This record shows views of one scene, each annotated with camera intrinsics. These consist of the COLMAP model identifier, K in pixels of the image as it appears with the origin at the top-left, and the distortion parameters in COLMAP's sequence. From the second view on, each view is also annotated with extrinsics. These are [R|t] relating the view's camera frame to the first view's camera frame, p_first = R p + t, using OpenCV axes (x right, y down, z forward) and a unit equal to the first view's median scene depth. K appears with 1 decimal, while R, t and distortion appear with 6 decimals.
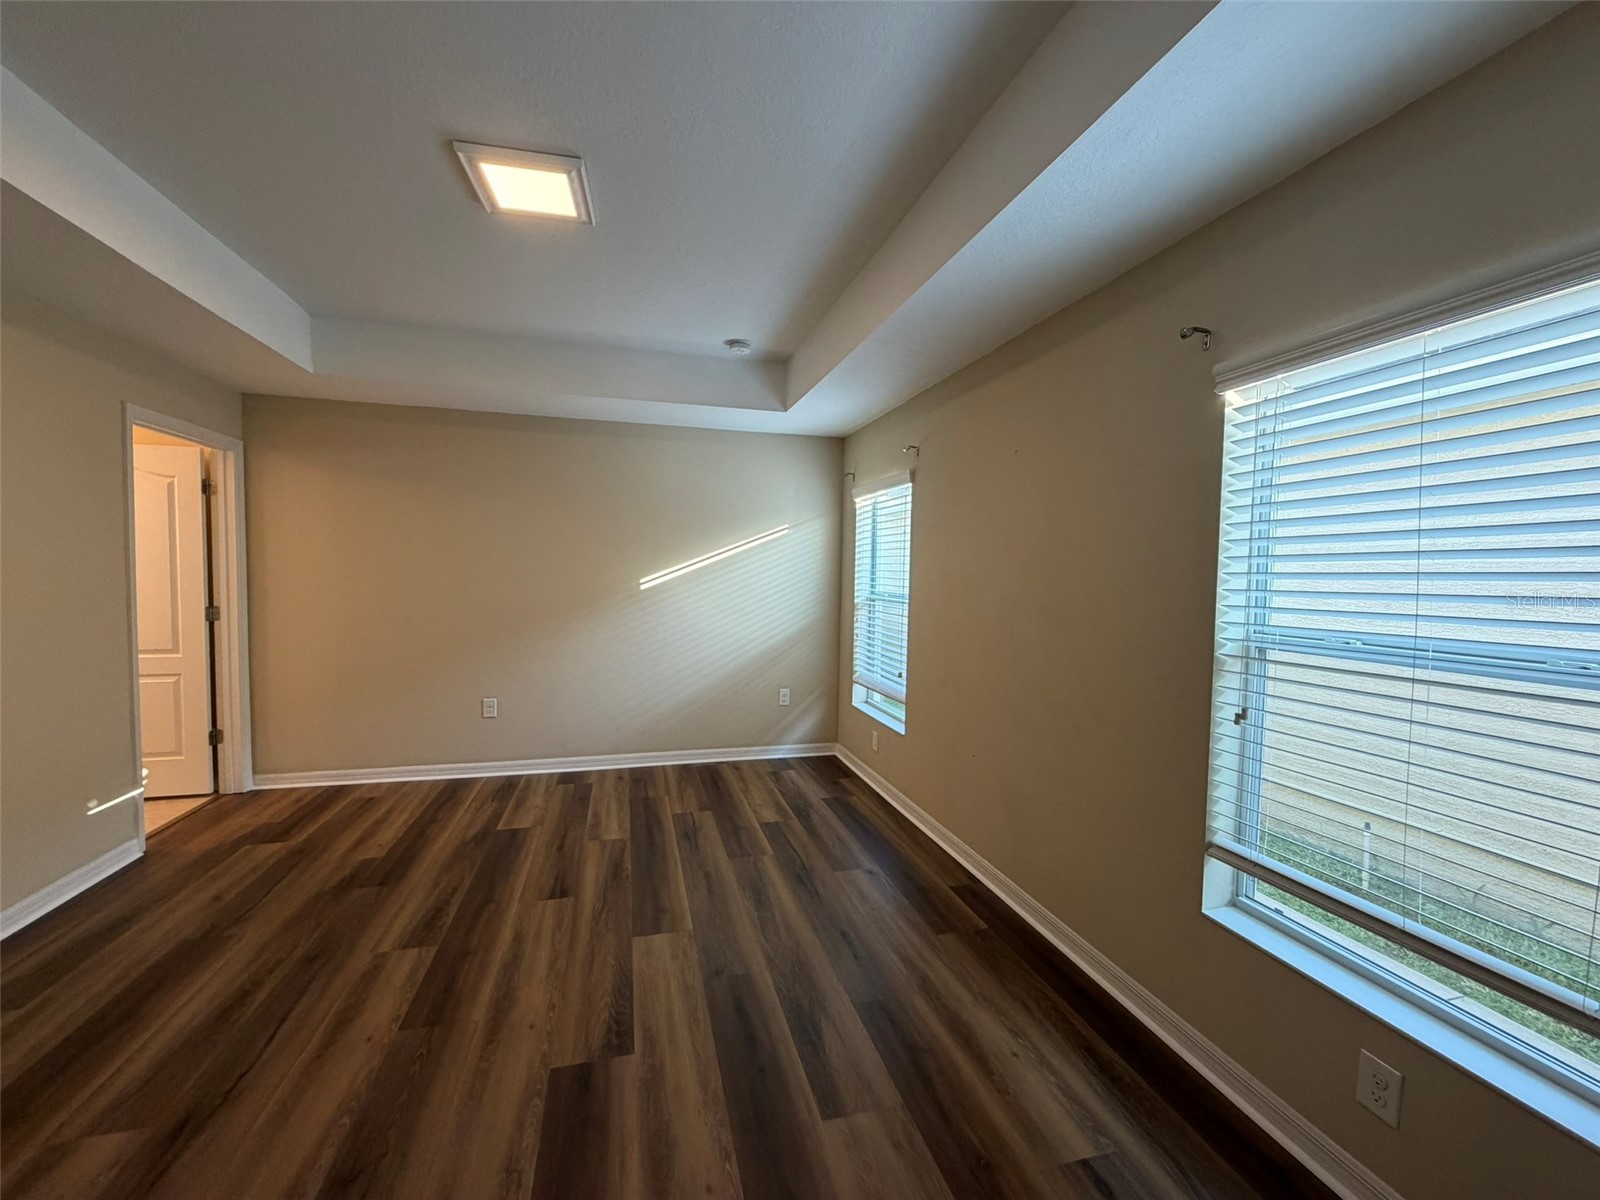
lens RADIAL K [[636.2, 0, 796.7], [0, 636.2, 599.3], [0, 0, 1]] dist [-0.000723, 0.000566]
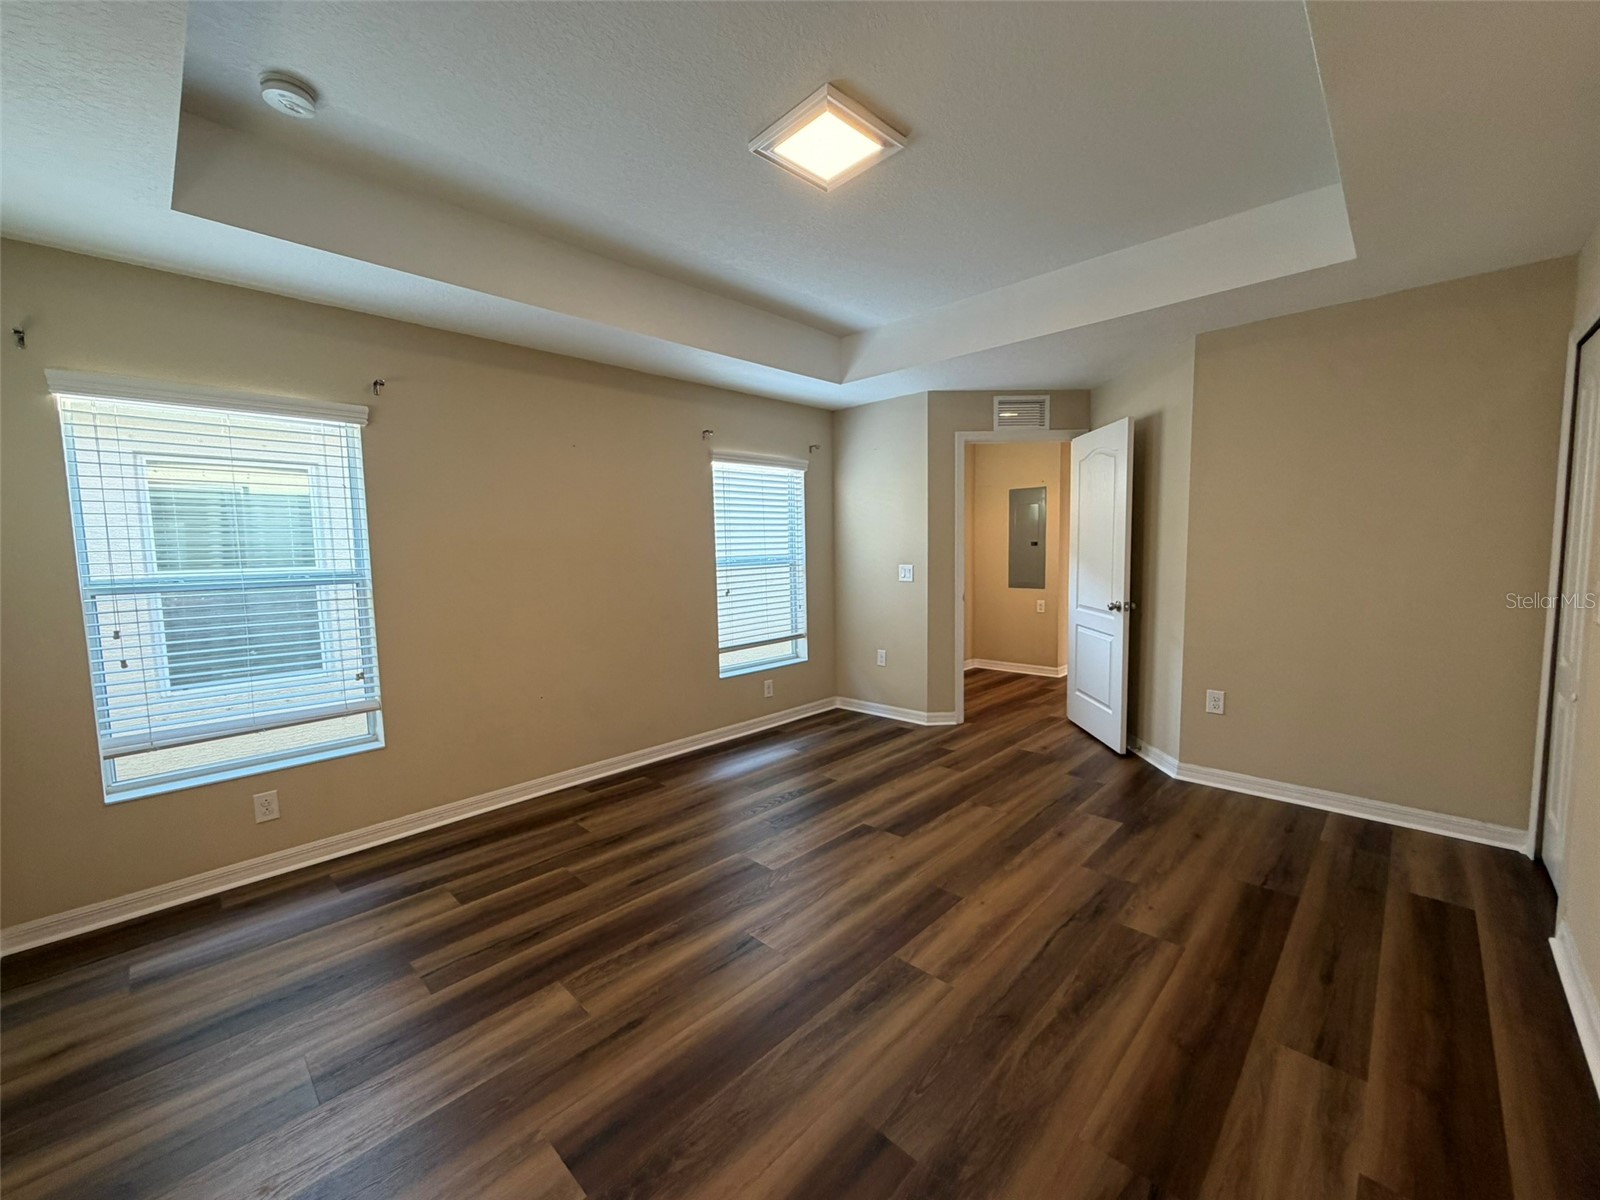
lens RADIAL K [[636.2, 0, 796.7], [0, 636.2, 599.3], [0, 0, 1]] dist [-0.000723, 0.000566]
pose [[-0.508081, -0.078109, 0.857760, -0.831139], [0.046128, 0.991983, 0.117655, -0.040720], [-0.860073, 0.099345, -0.500405, 1.031686]]
